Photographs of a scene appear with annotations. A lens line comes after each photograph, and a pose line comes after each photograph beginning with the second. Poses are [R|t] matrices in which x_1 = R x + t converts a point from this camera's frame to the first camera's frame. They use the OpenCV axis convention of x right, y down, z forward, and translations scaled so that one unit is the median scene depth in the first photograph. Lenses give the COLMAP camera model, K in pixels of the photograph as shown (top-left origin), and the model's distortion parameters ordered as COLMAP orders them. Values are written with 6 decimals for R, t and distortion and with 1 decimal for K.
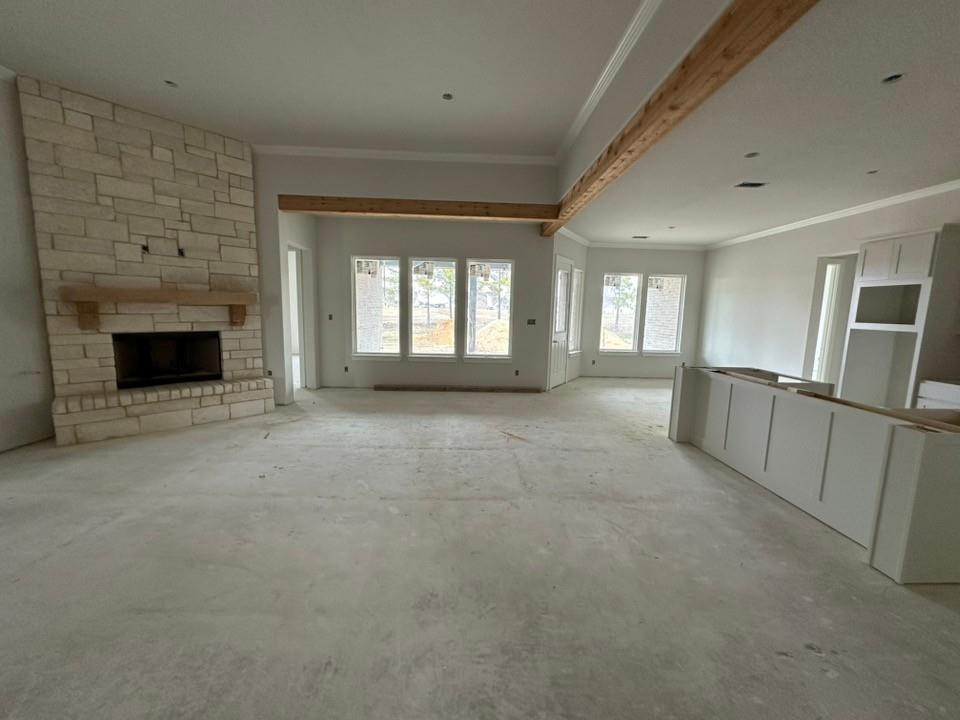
lens RADIAL K [[385.9, 0, 478.6], [0, 385.9, 359.7], [0, 0, 1]] dist [0.001926, 0.000152]
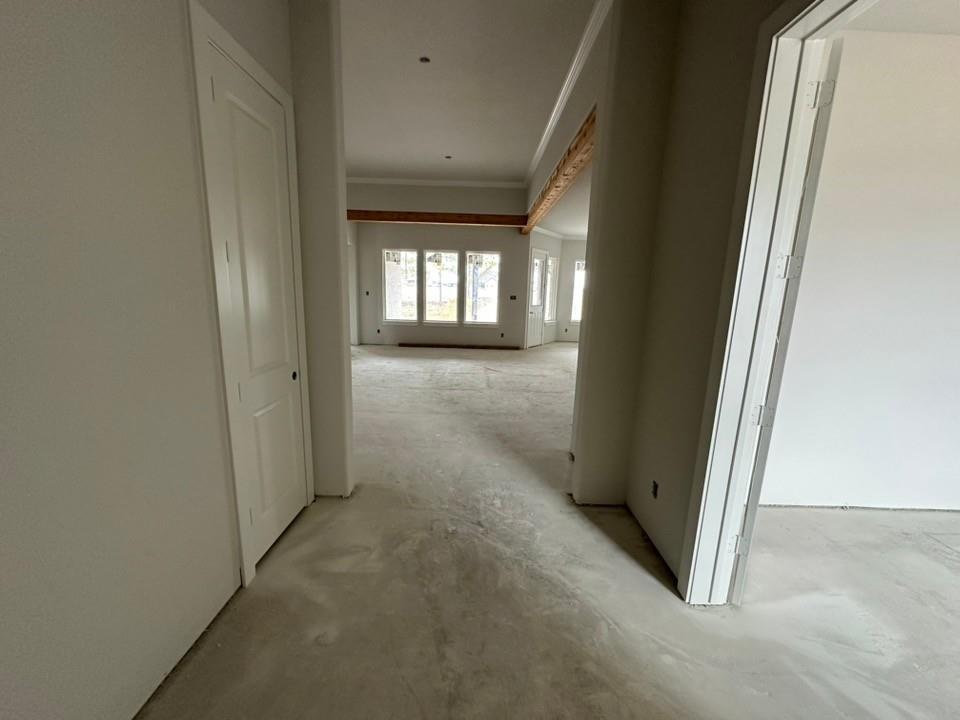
lens RADIAL K [[385.9, 0, 479.5], [0, 385.9, 361.5], [0, 0, 1]] dist [0.001926, 0.000152]
pose [[0.999478, 0.010985, -0.030378, 0.062128], [-0.009242, 0.998335, 0.056934, 0.051170], [0.030953, -0.056624, 0.997916, -0.379249]]
